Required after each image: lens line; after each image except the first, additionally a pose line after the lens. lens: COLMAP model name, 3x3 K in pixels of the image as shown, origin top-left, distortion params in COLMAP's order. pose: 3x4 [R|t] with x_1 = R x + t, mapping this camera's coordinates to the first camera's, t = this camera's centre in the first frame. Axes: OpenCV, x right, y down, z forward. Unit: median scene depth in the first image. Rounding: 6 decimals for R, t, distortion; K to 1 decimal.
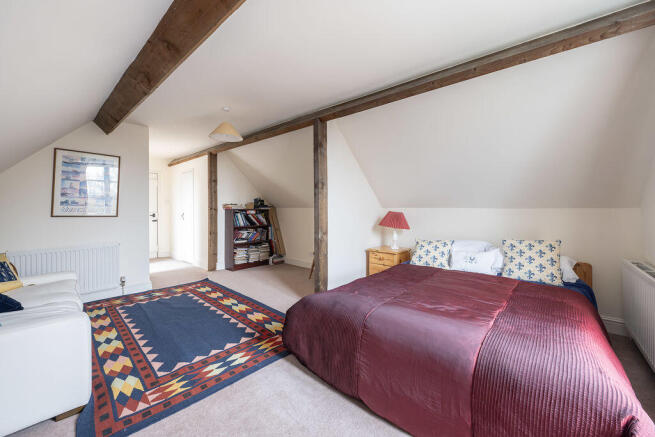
lens RADIAL K [[262.4, 0, 327.9], [0, 262.4, 206.3], [0, 0, 1]] dist [0.001097, -0.000249]
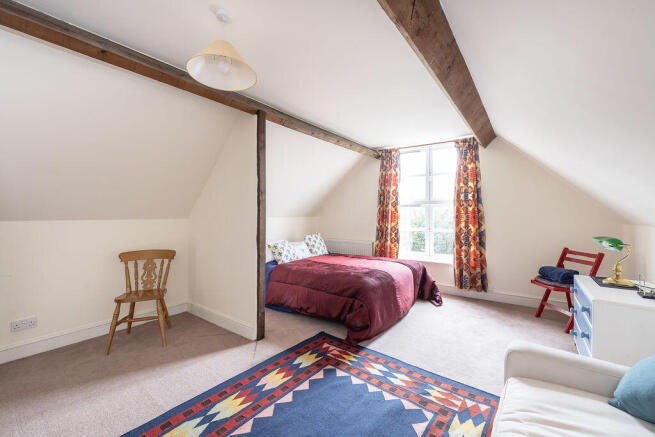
lens RADIAL K [[262.4, 0, 328.0], [0, 262.4, 217.8], [0, 0, 1]] dist [0.001097, -0.000249]
pose [[-0.070113, -0.005118, 0.997526, -1.251250], [0.006310, 0.999965, 0.005574, 0.003567], [-0.997519, 0.006685, -0.070078, 1.192223]]
